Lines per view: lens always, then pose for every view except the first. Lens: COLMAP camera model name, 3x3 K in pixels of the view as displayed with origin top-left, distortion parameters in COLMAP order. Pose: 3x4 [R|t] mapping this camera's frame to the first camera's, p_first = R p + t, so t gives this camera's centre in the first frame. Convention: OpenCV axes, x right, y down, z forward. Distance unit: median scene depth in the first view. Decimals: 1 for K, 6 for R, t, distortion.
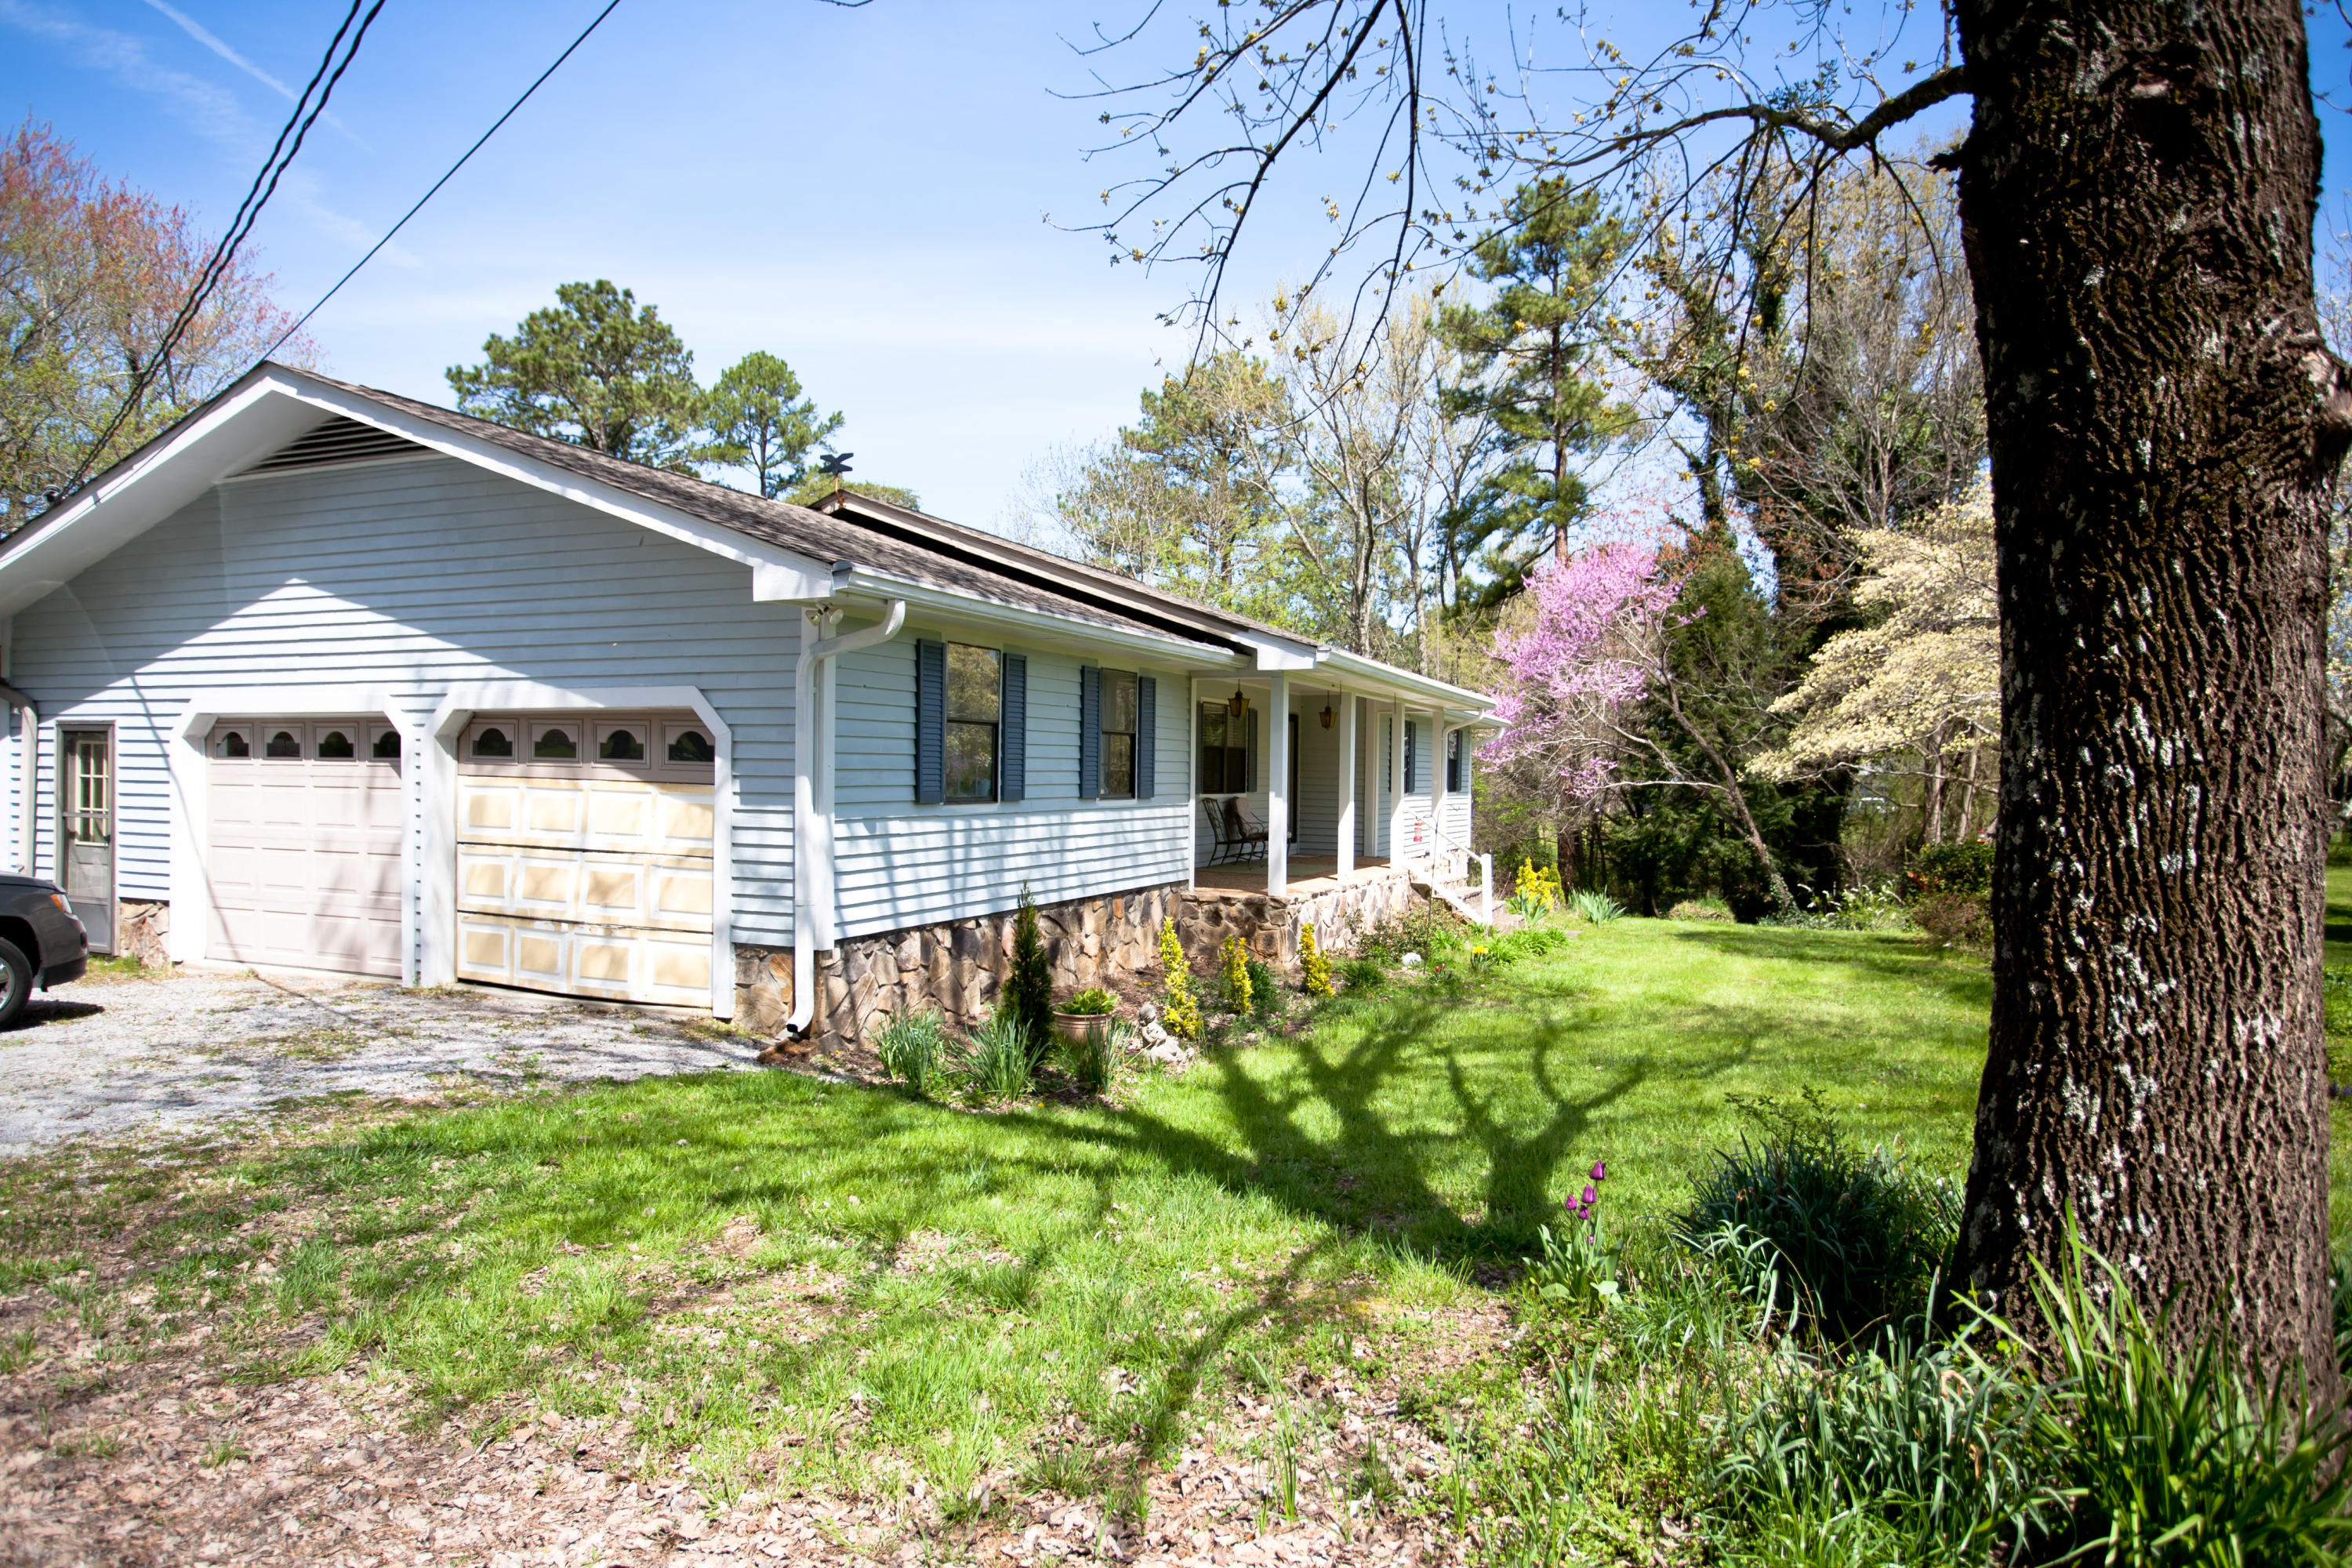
lens RADIAL K [[1468.9, 0, 1172.3], [0, 1468.9, 779.3], [0, 0, 1]] dist [-0.001268, 0.001996]
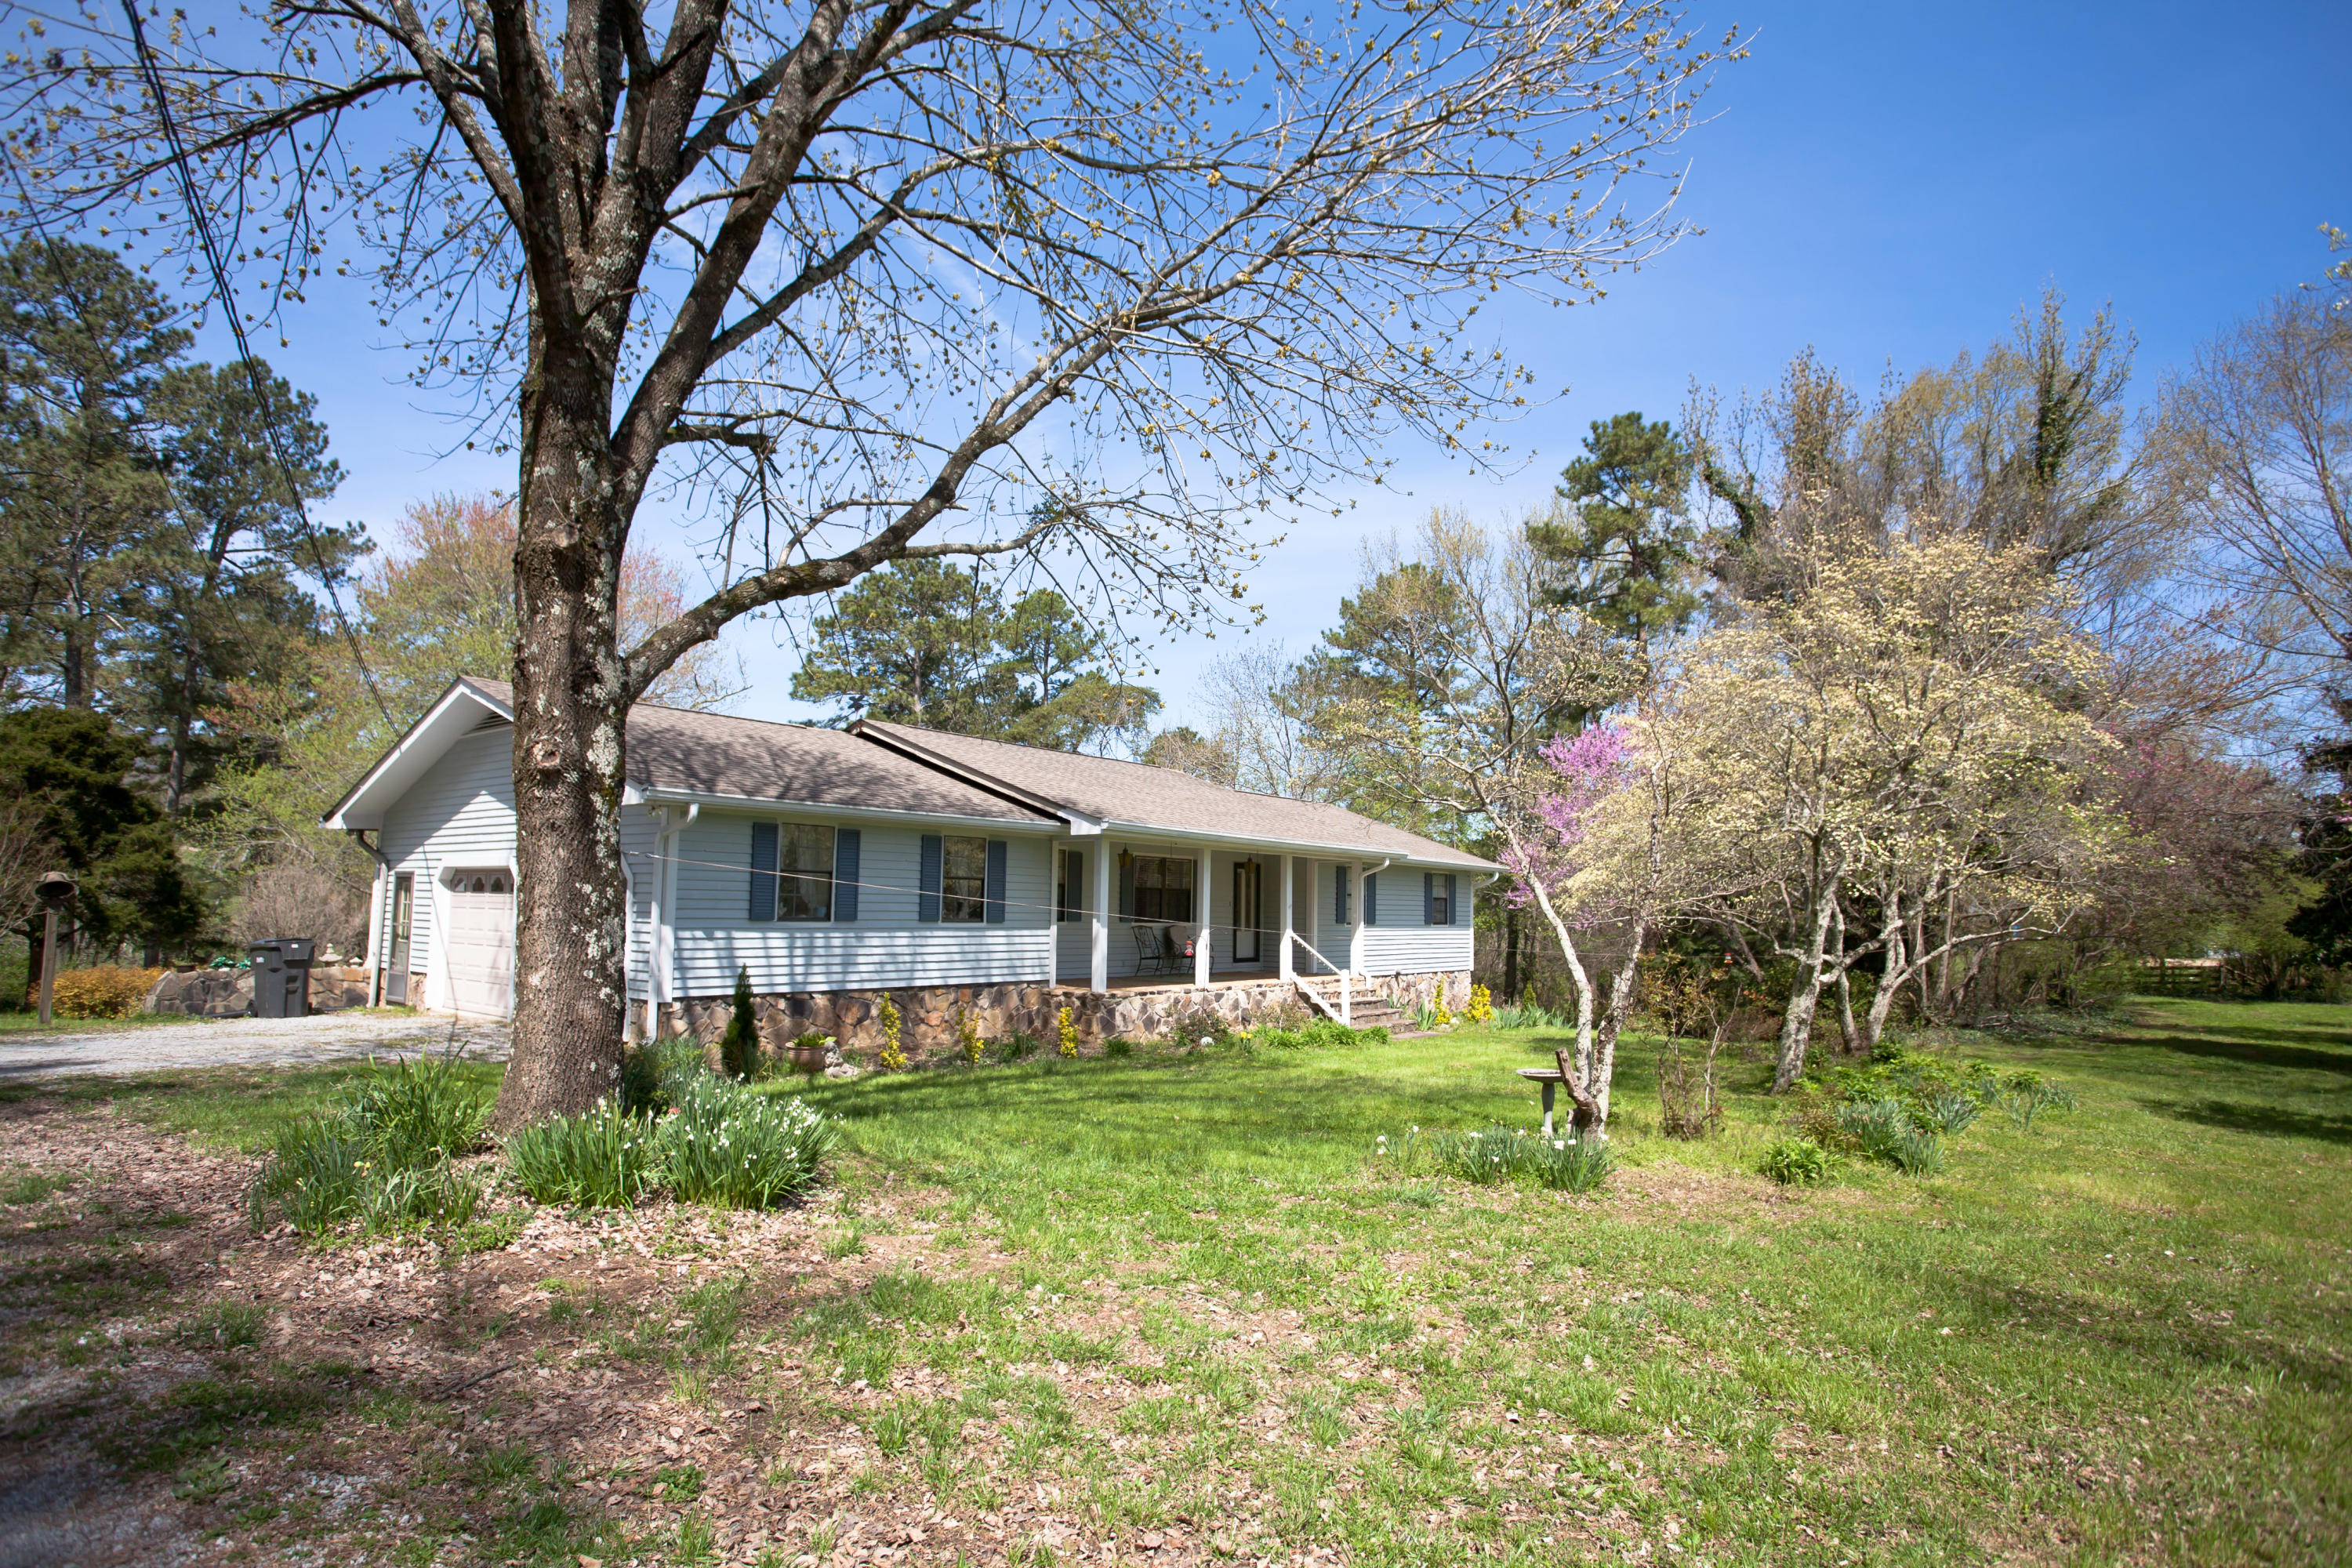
lens RADIAL K [[1304.2, 0, 1184.4], [0, 1304.2, 792.2], [0, 0, 1]] dist [-0.004394, -0.000523]
pose [[0.961624, -0.018305, -0.273759, 0.501885], [-0.008467, 0.995317, -0.096295, 0.007366], [0.274240, 0.094918, 0.956966, -0.216166]]
